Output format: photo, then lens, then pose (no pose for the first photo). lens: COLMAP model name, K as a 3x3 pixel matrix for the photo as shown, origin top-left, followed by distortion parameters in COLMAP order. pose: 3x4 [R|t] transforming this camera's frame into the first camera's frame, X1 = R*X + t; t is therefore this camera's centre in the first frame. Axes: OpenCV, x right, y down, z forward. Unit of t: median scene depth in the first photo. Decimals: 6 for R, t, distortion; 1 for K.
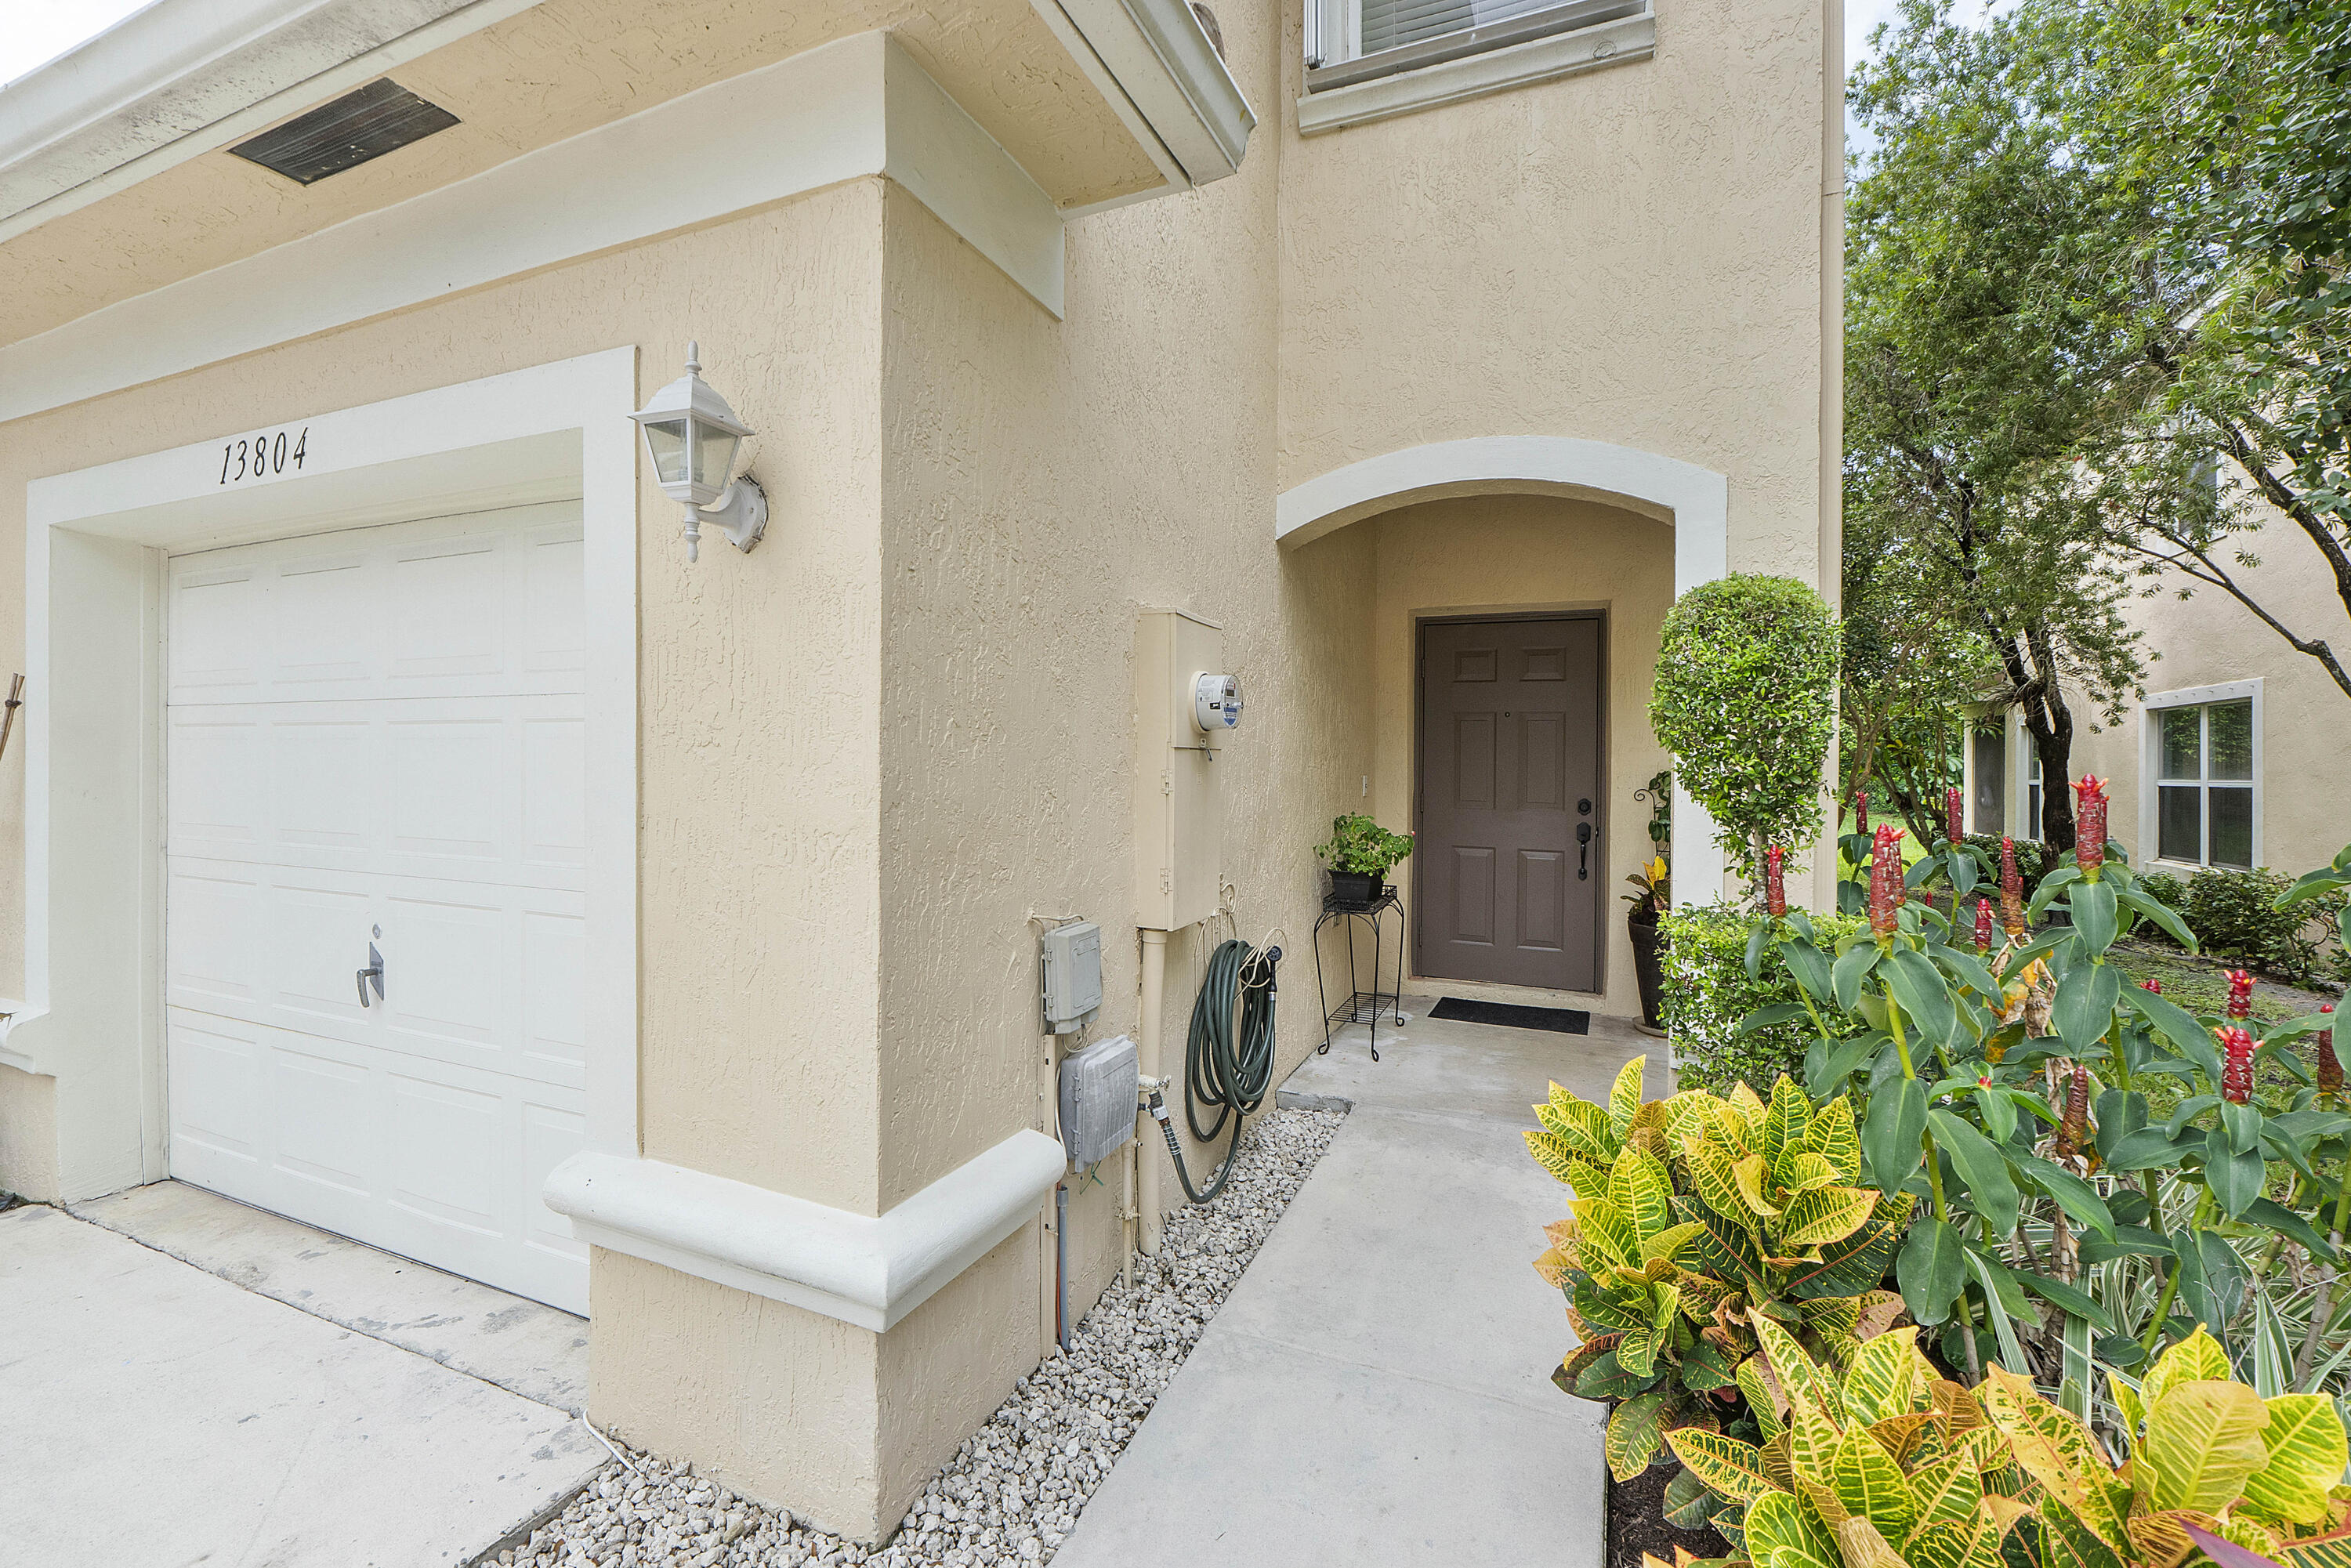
lens RADIAL K [[999.9, 0, 1192.2], [0, 999.9, 770.3], [0, 0, 1]] dist [-0.002757, -0.001089]
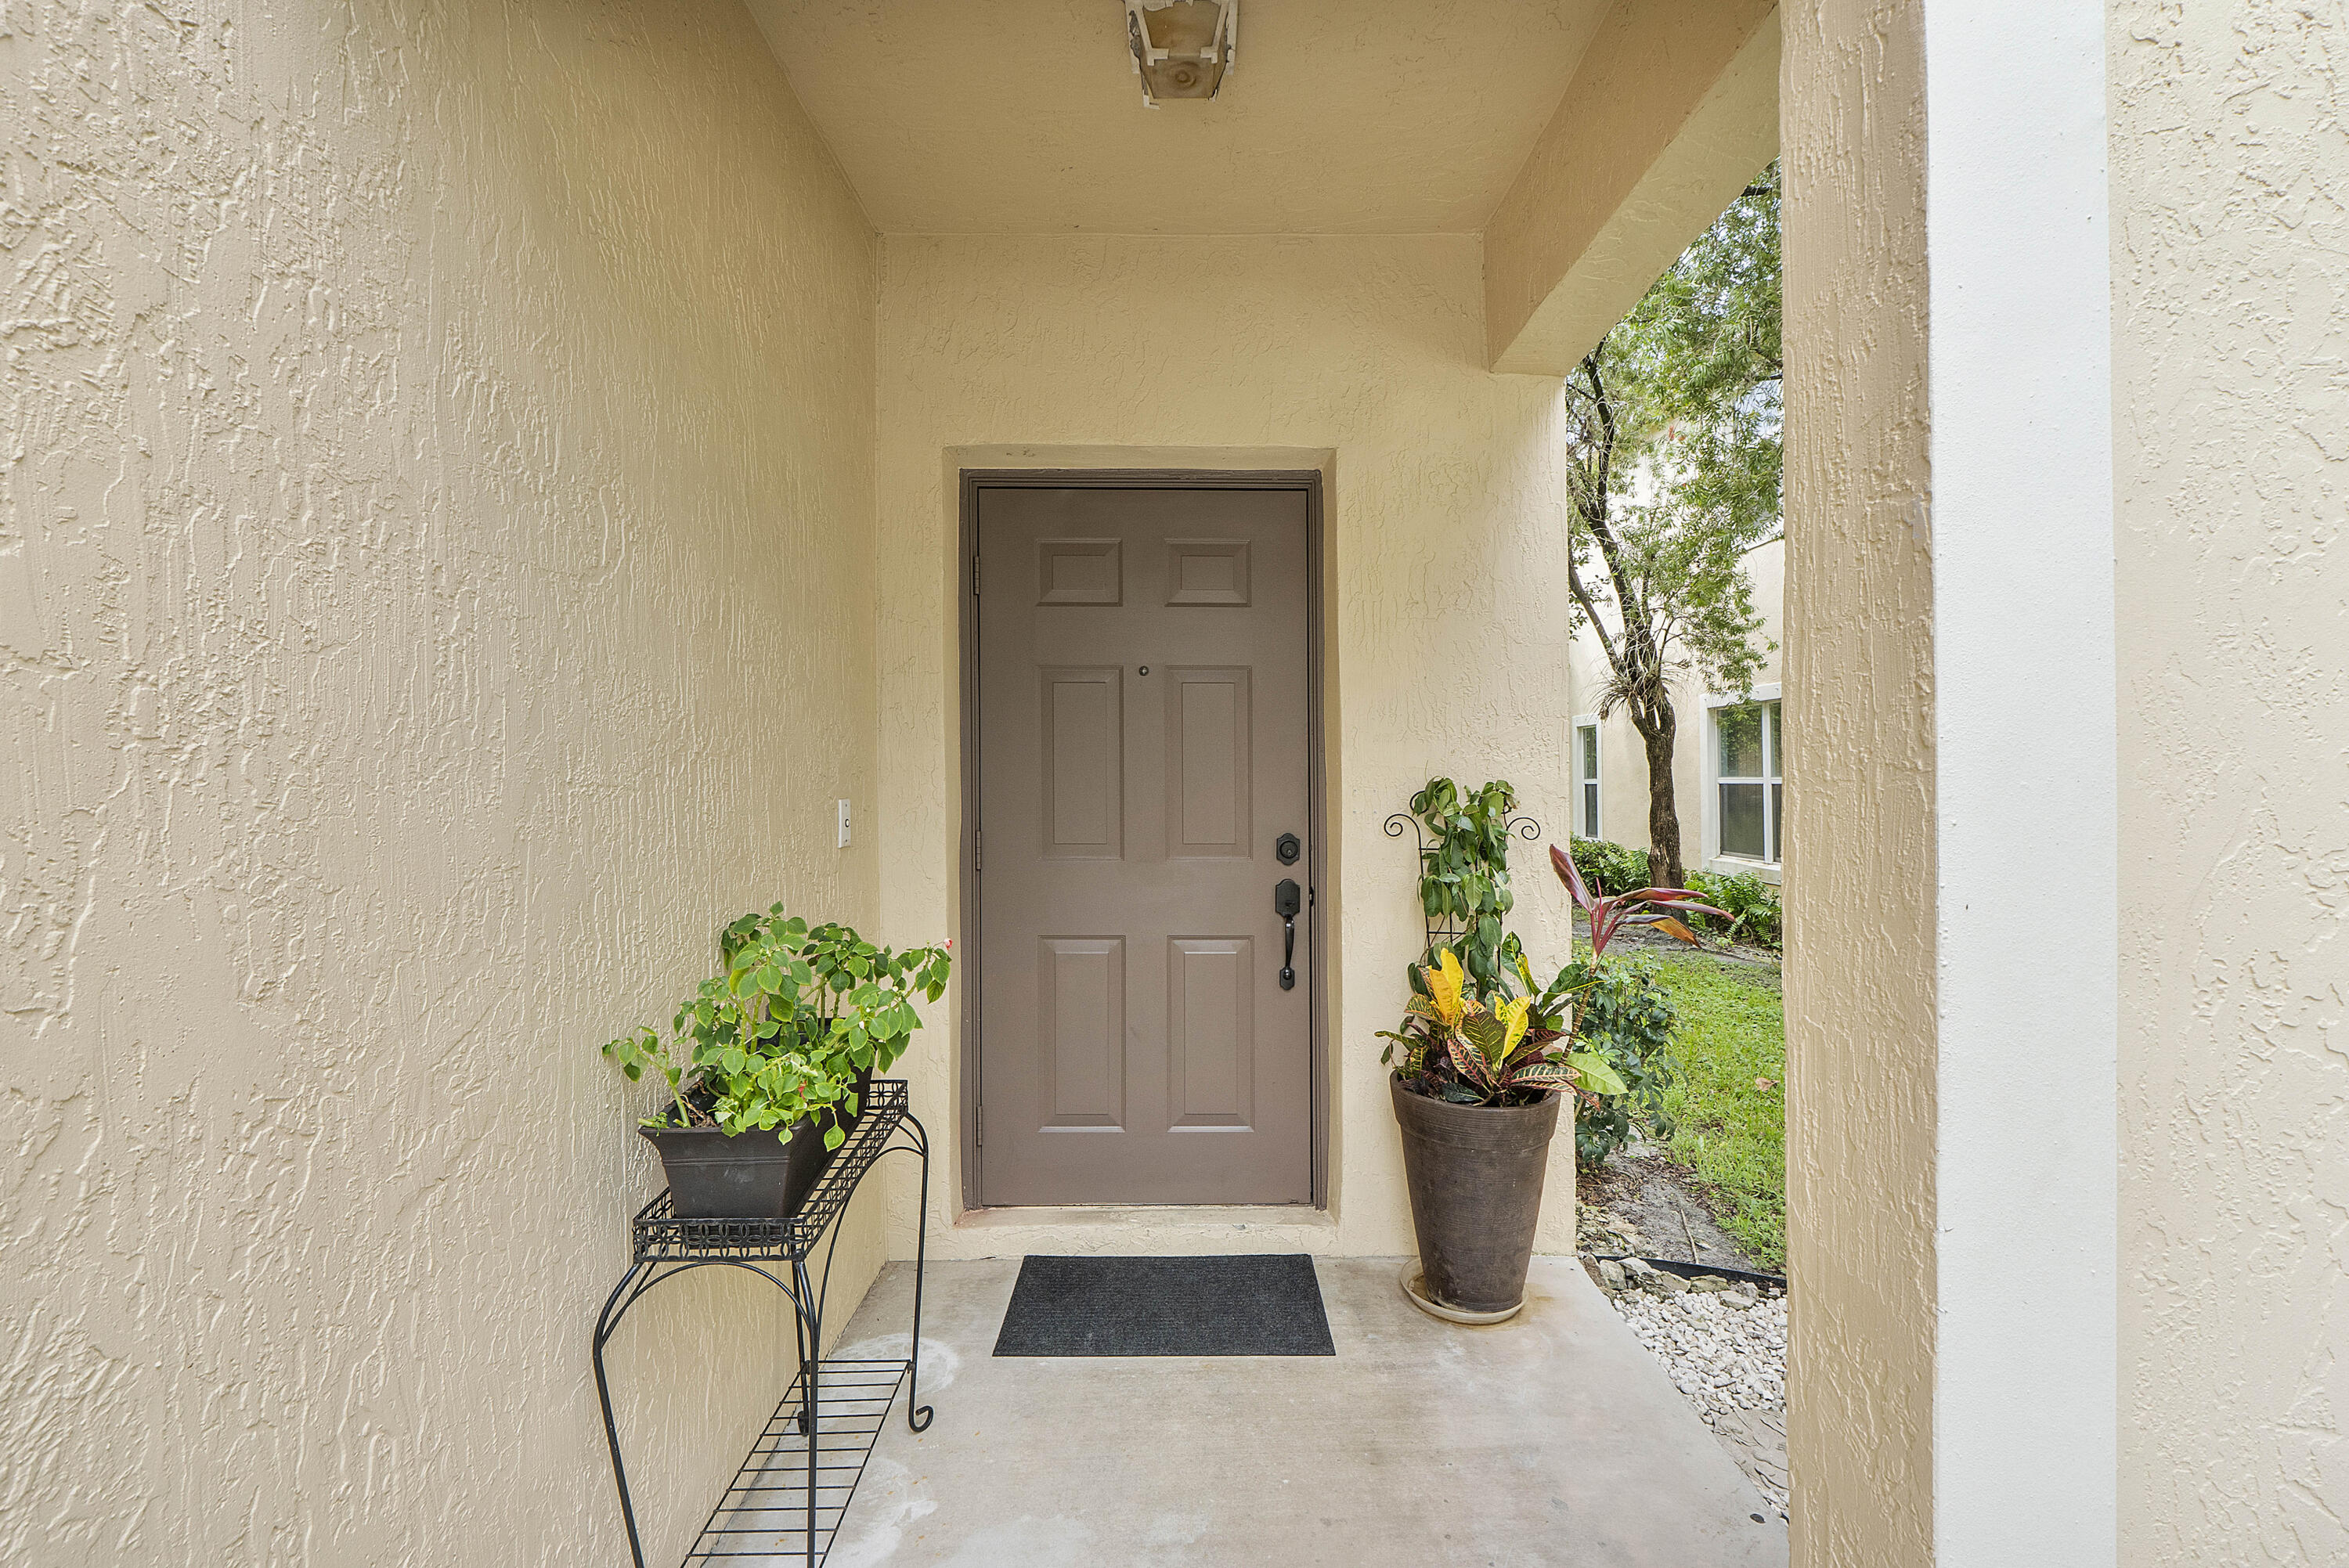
lens RADIAL K [[999.0, 0, 1187.3], [0, 999.0, 775.6], [0, 0, 1]] dist [-0.002757, -0.001089]
pose [[0.918784, -0.014139, 0.394508, 0.135719], [0.015058, 0.999886, 0.000766, -0.002960], [-0.394474, 0.005237, 0.918892, 0.527546]]
